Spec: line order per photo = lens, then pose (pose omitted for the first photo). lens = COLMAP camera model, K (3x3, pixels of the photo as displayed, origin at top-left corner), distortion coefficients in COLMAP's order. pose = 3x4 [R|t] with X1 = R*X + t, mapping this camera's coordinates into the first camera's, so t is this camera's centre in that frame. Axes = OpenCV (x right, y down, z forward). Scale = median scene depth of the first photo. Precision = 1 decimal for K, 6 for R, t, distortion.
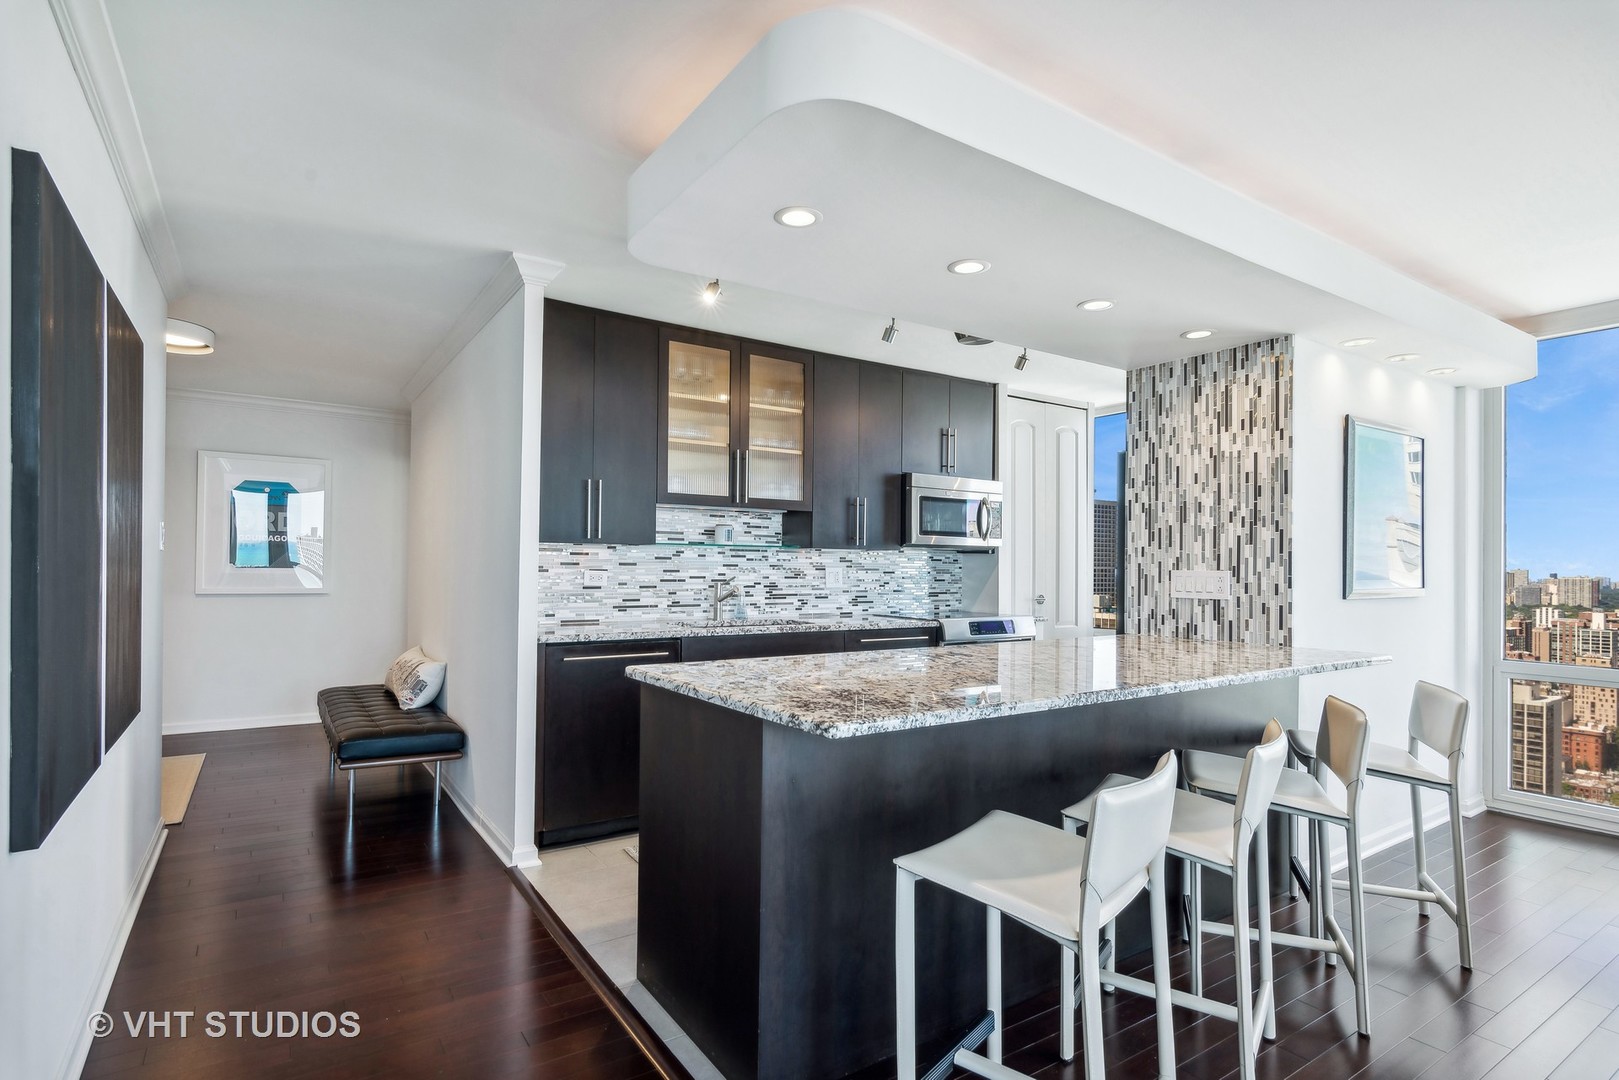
lens RADIAL K [[795.8, 0, 826.3], [0, 795.8, 563.7], [0, 0, 1]] dist [0.001389, -0.000987]
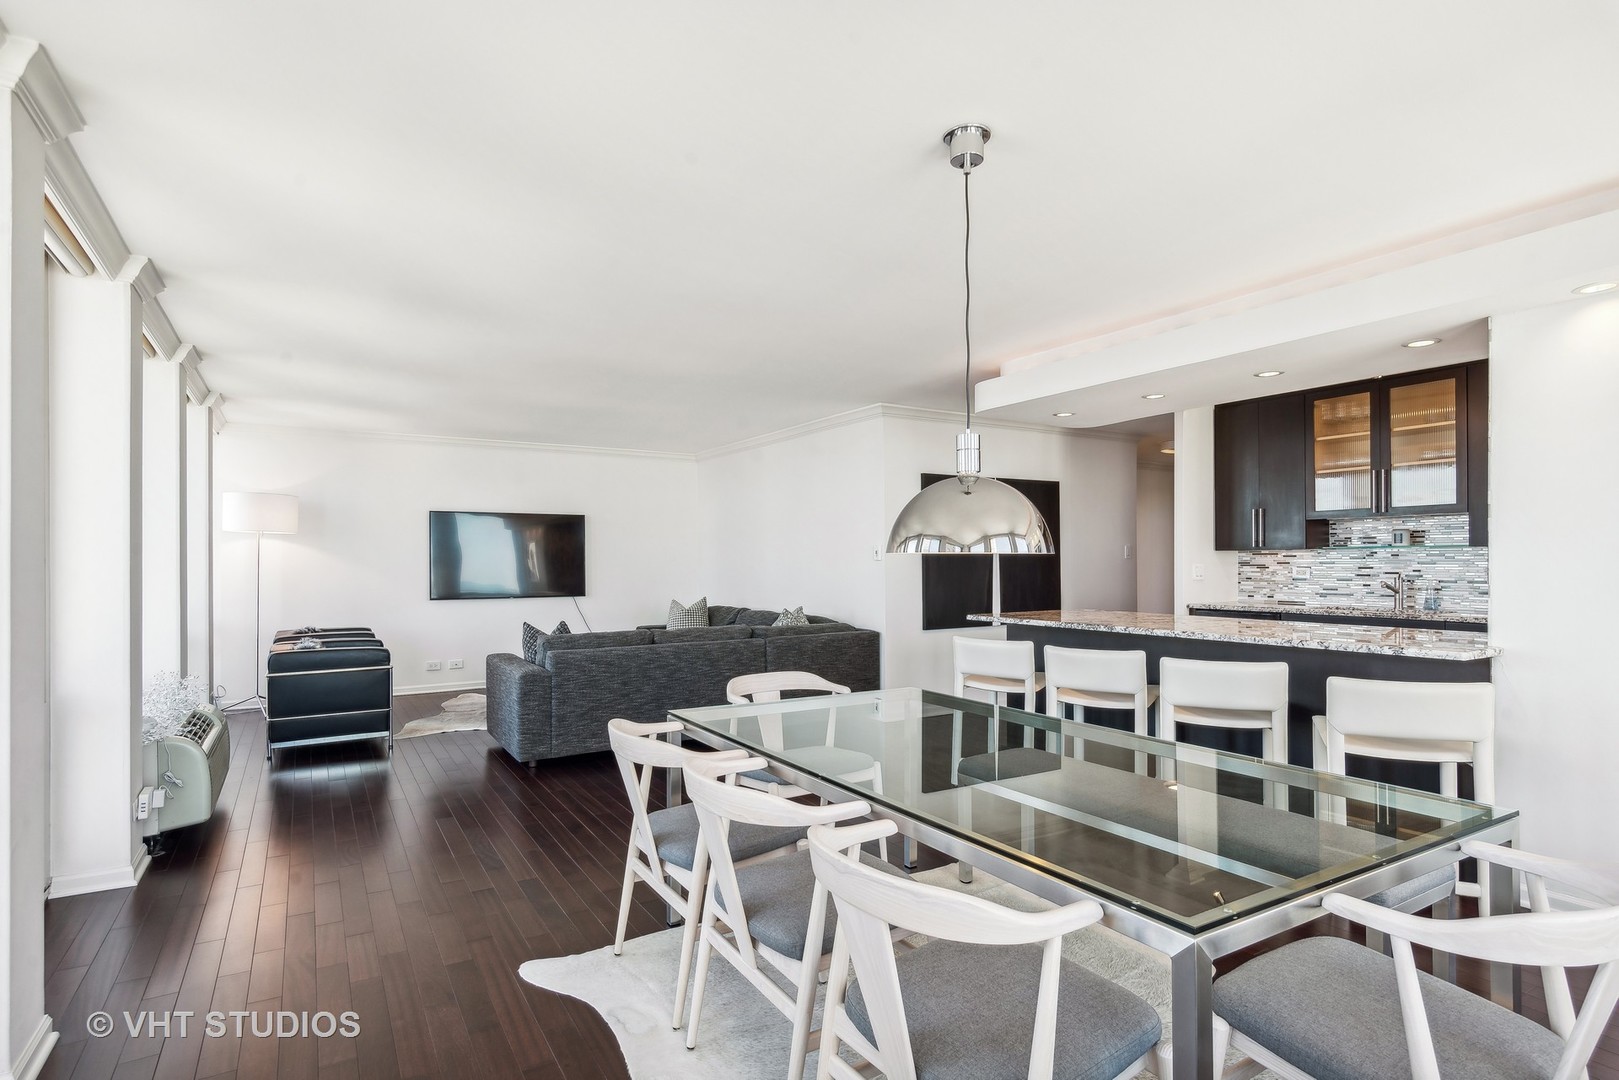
lens RADIAL K [[795.8, 0, 806.4], [0, 795.8, 552.1], [0, 0, 1]] dist [0.001389, -0.000987]
pose [[-0.043368, -0.025602, -0.998731, 1.150858], [0.000986, 0.999670, -0.025669, 0.016331], [0.999059, -0.002098, -0.043328, 0.161812]]
